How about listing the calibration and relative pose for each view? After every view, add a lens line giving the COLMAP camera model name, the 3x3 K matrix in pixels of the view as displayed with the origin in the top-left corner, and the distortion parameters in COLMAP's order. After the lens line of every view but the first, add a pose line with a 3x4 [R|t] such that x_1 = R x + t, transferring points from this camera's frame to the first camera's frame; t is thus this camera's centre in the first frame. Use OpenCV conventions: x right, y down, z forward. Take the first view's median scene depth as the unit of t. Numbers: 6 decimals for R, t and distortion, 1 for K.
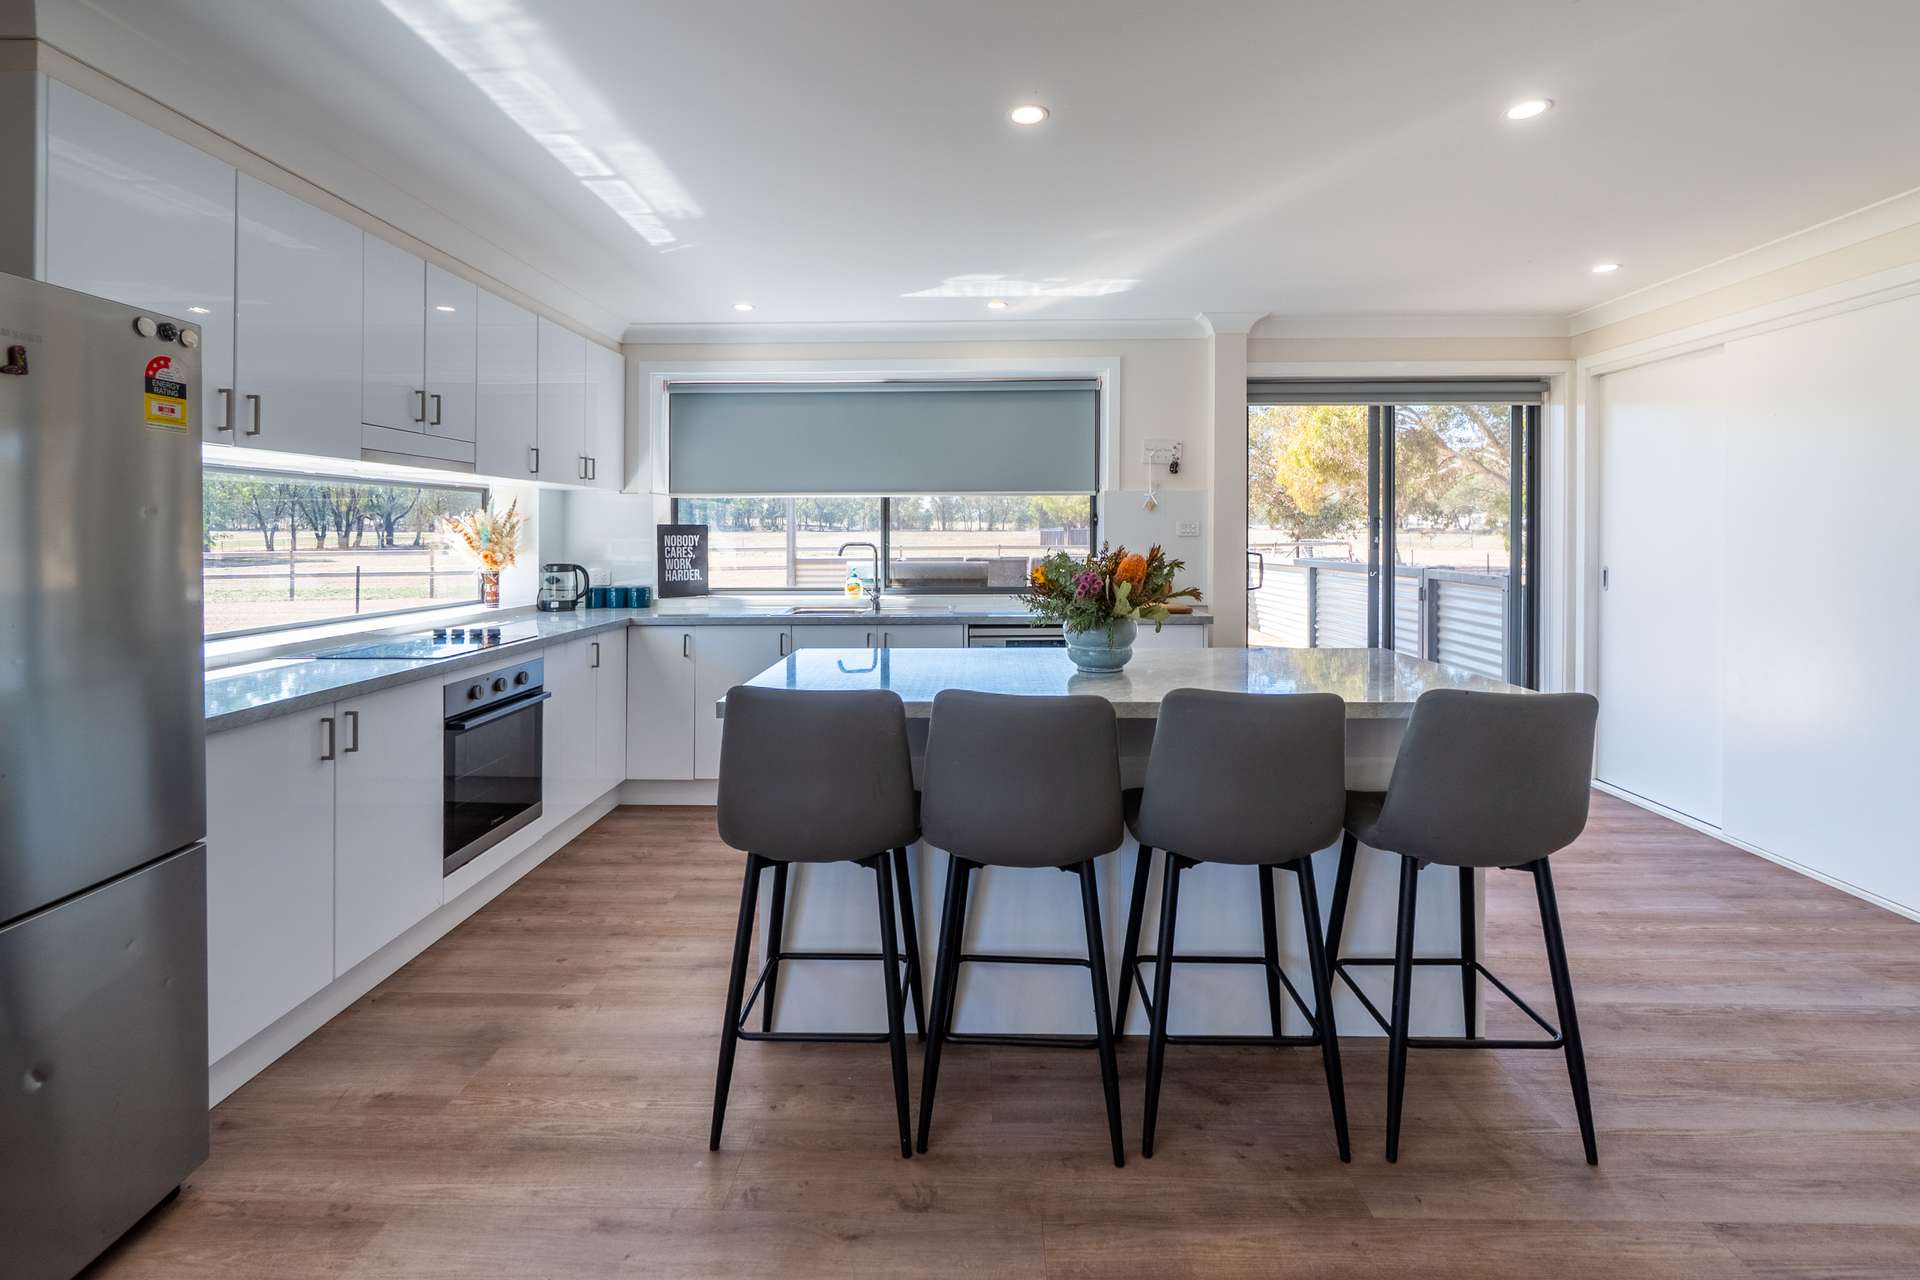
lens RADIAL K [[846.8, 0, 963.1], [0, 846.8, 532.6], [0, 0, 1]] dist [0.001167, -0.000176]
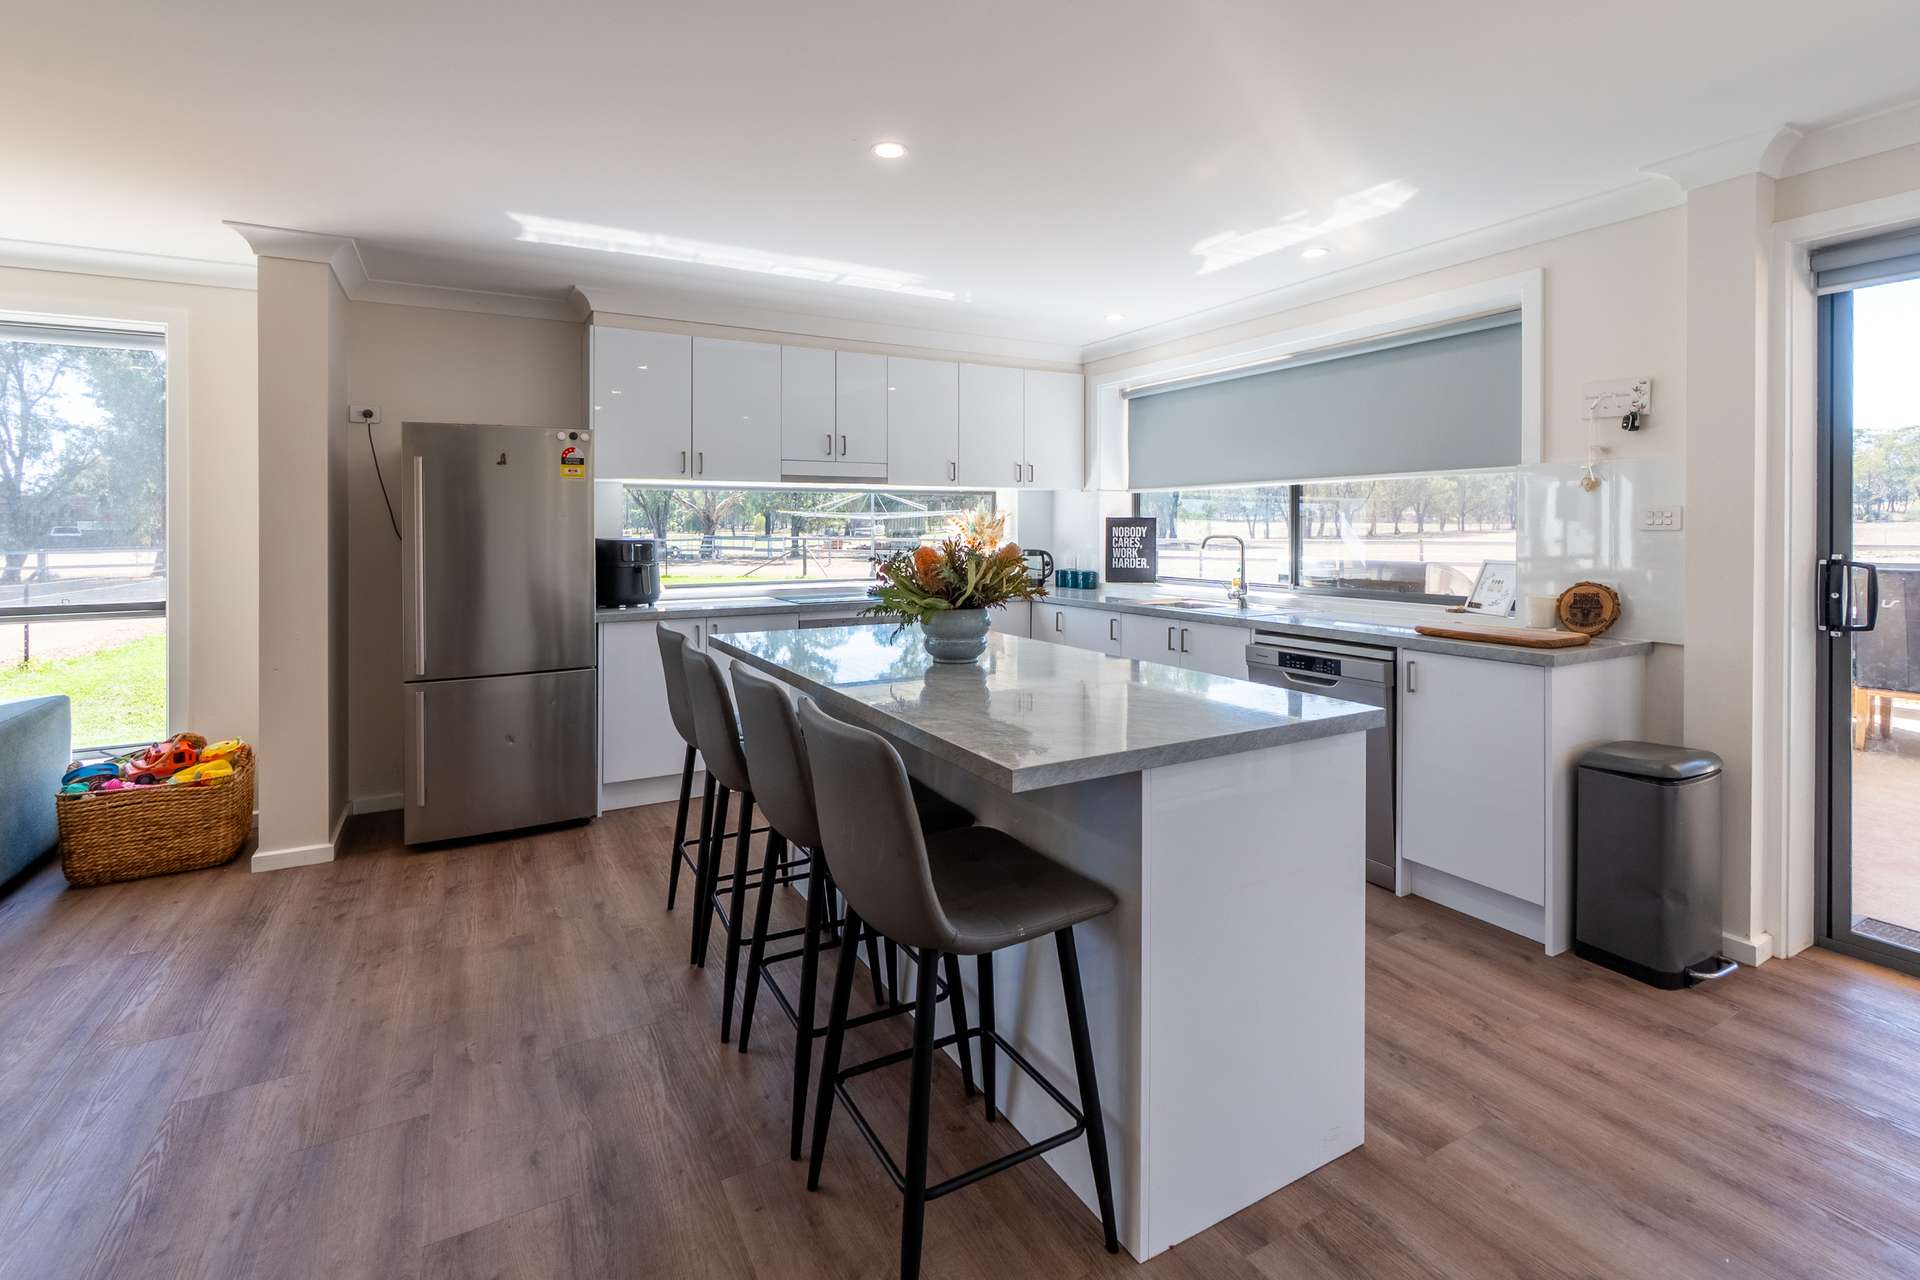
lens RADIAL K [[846.8, 0, 963.1], [0, 846.8, 532.6], [0, 0, 1]] dist [0.001167, -0.000176]
pose [[0.523202, 0.007935, -0.852171, 0.515898], [0.001214, 0.999949, 0.010057, -0.001054], [0.852208, -0.006296, 0.523166, 0.240986]]
